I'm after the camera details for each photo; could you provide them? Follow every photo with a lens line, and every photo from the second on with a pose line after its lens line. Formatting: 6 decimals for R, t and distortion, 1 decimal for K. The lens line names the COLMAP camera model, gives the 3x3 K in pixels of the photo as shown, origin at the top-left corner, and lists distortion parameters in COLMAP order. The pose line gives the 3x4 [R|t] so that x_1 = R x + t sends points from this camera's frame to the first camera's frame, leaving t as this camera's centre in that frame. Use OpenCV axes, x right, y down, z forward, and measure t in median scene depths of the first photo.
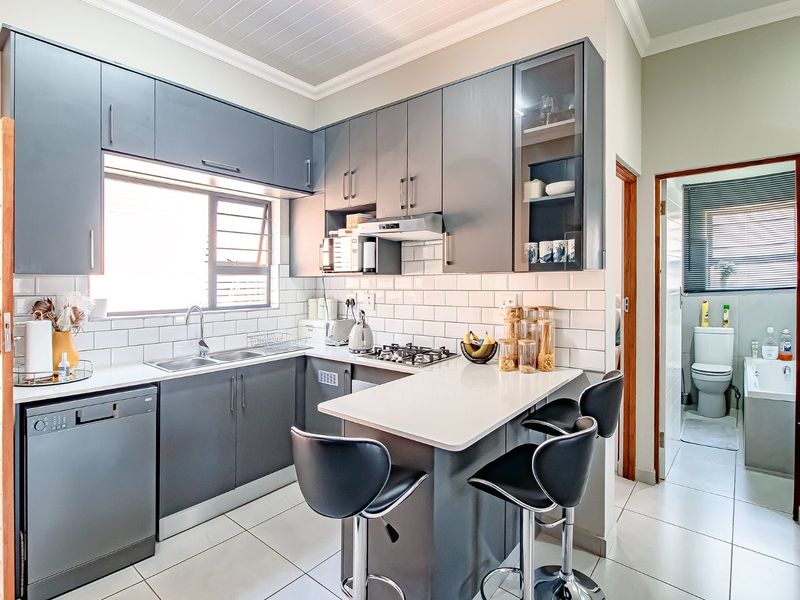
lens RADIAL K [[429.2, 0, 403.7], [0, 429.2, 273.6], [0, 0, 1]] dist [-0.003602, -0.001251]
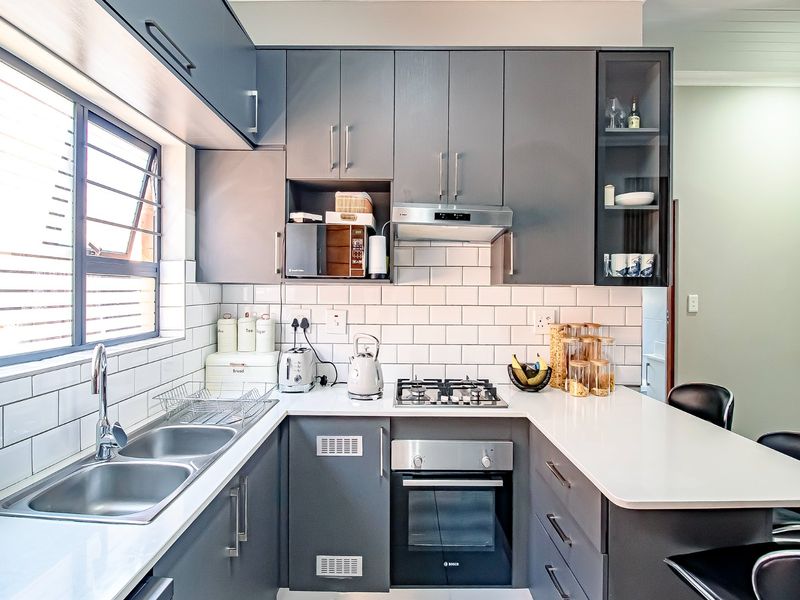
lens RADIAL K [[429.2, 0, 395.1], [0, 429.2, 288.4], [0, 0, 1]] dist [-0.003602, -0.001251]
pose [[0.779437, 0.018582, 0.626205, -0.464735], [-0.024662, 0.999695, 0.001032, 0.008877], [-0.625995, -0.016248, 0.779658, 0.420832]]
